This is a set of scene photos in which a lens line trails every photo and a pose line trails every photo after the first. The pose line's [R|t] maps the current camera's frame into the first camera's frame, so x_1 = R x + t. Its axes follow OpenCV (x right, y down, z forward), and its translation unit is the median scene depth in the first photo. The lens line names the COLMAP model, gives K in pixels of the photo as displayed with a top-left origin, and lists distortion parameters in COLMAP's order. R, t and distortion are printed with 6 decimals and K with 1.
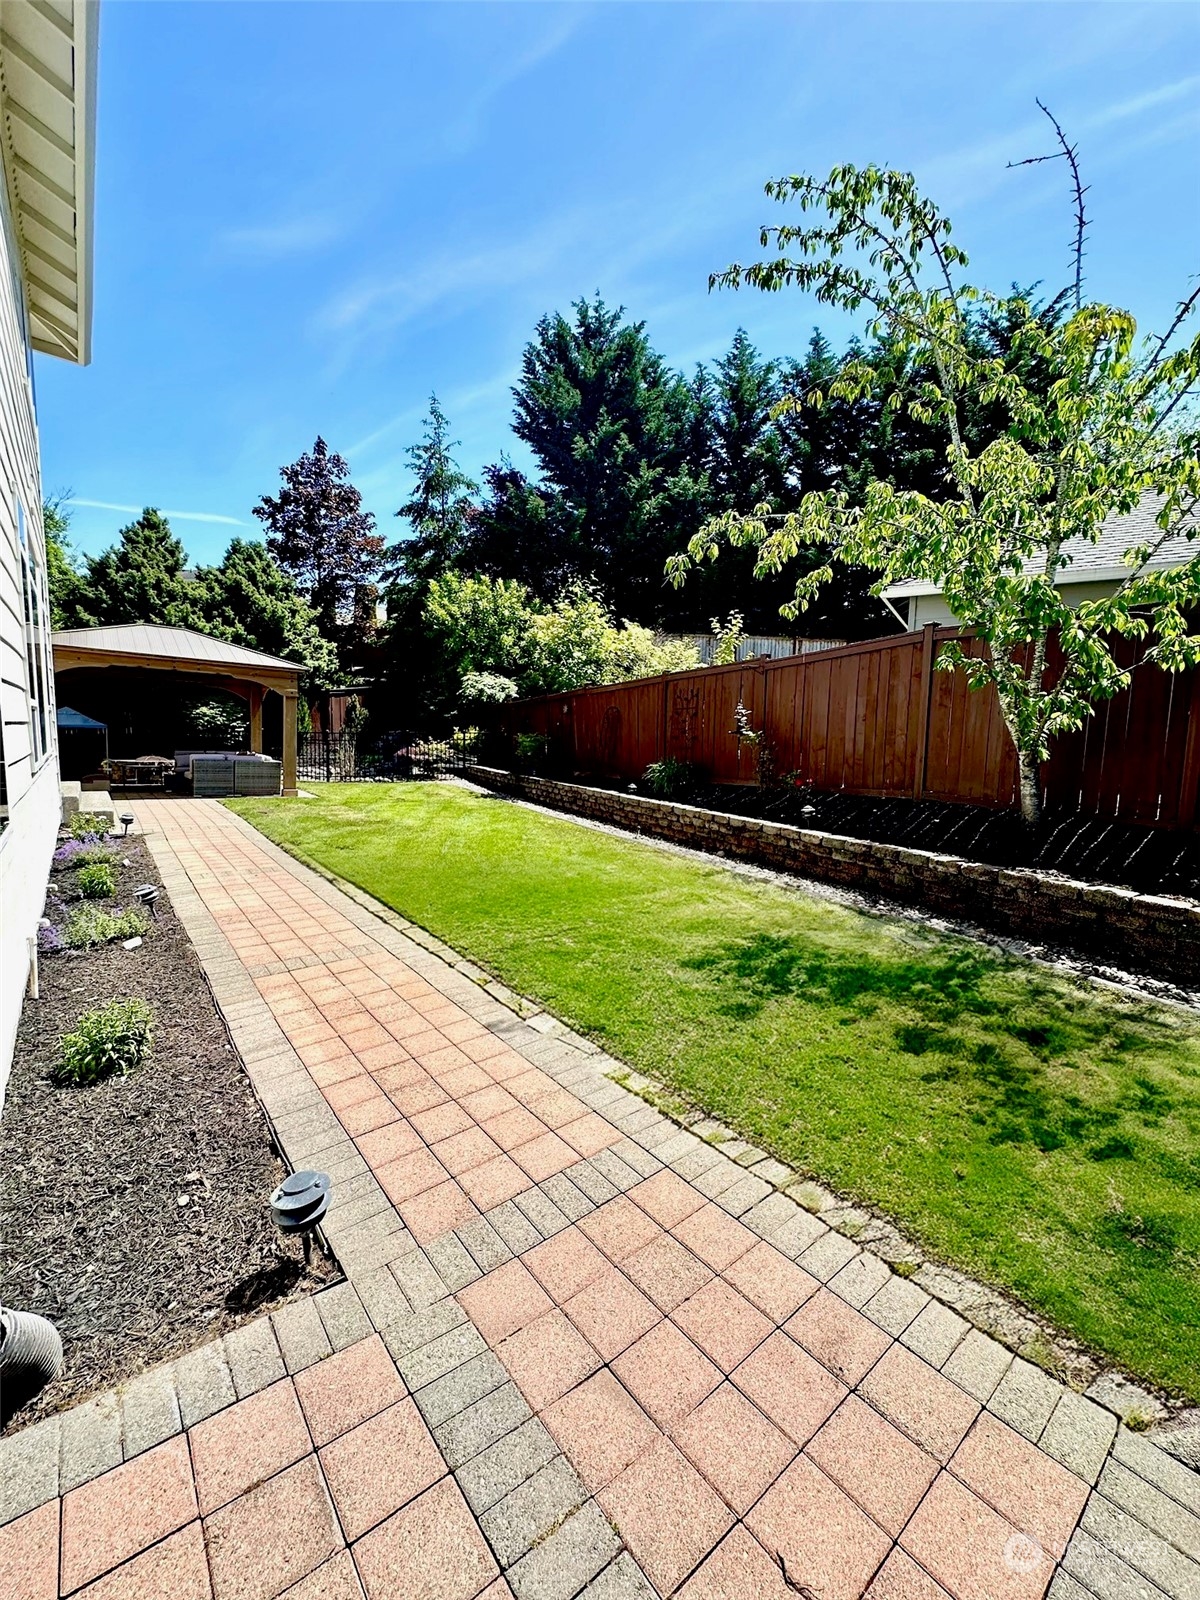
lens RADIAL K [[637.2, 0, 603.7], [0, 637.2, 796.8], [0, 0, 1]] dist [-0.003199, 0.000789]
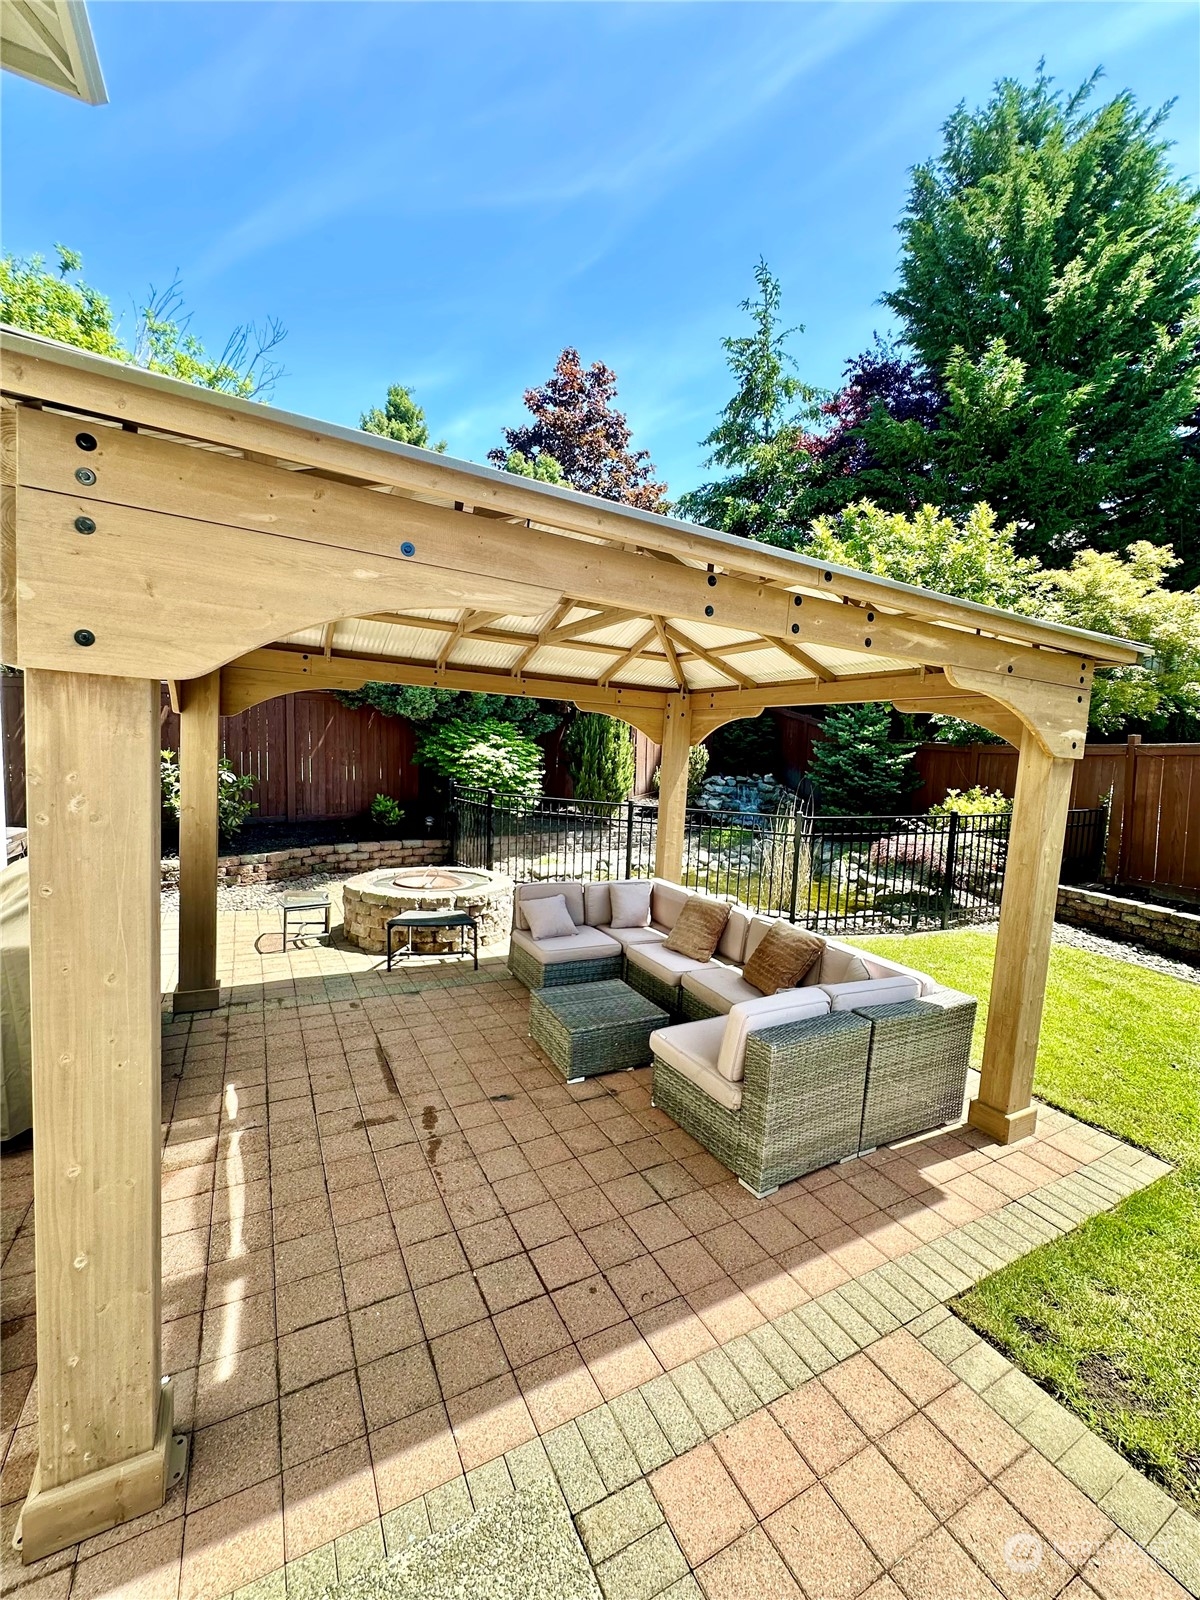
lens RADIAL K [[637.2, 0, 600.4], [0, 637.2, 799.7], [0, 0, 1]] dist [-0.003199, 0.000789]
pose [[0.984422, 0.030664, -0.173126, -0.301072], [-0.033578, 0.999339, -0.013930, -0.062541], [0.172584, 0.019527, 0.984801, 0.340439]]
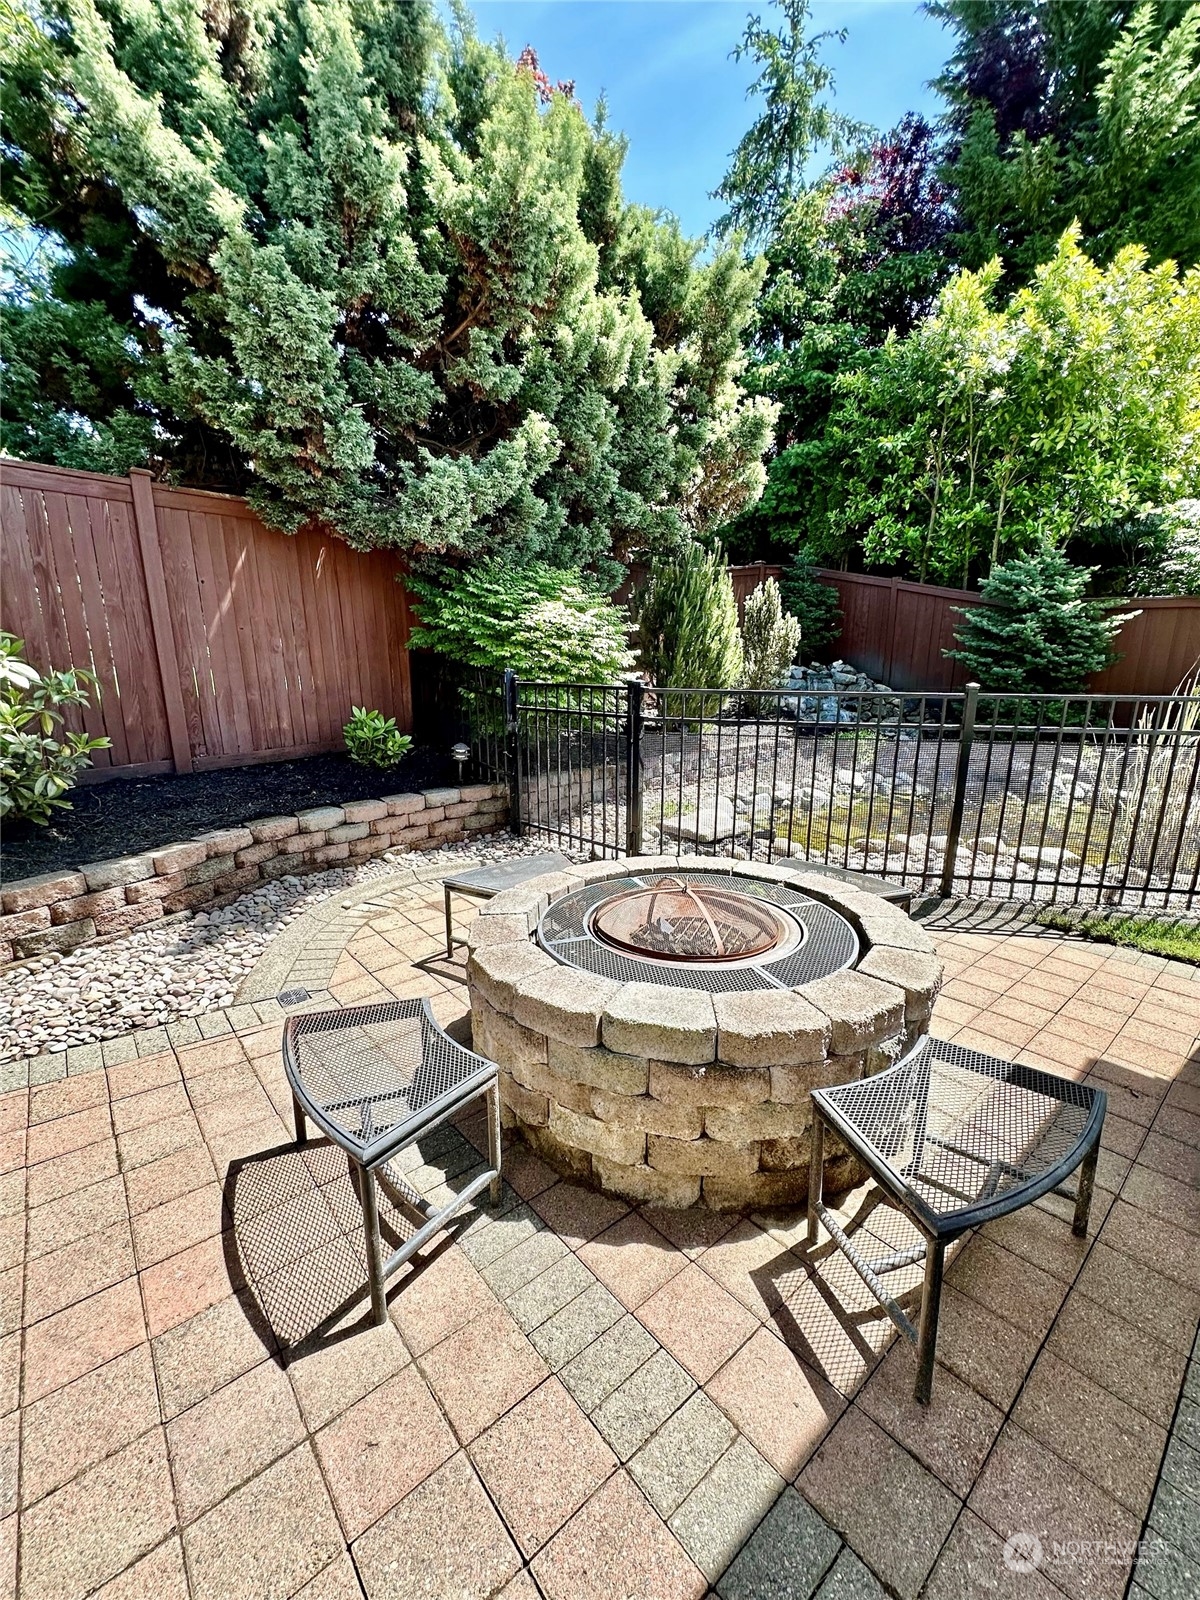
lens RADIAL K [[637.2, 0, 601.9], [0, 637.2, 799.1], [0, 0, 1]] dist [-0.003199, 0.000789]
pose [[0.999481, -0.024161, 0.021304, -0.422836], [0.021494, 0.992829, 0.117592, -0.059926], [-0.023993, -0.117073, 0.992833, 0.486047]]
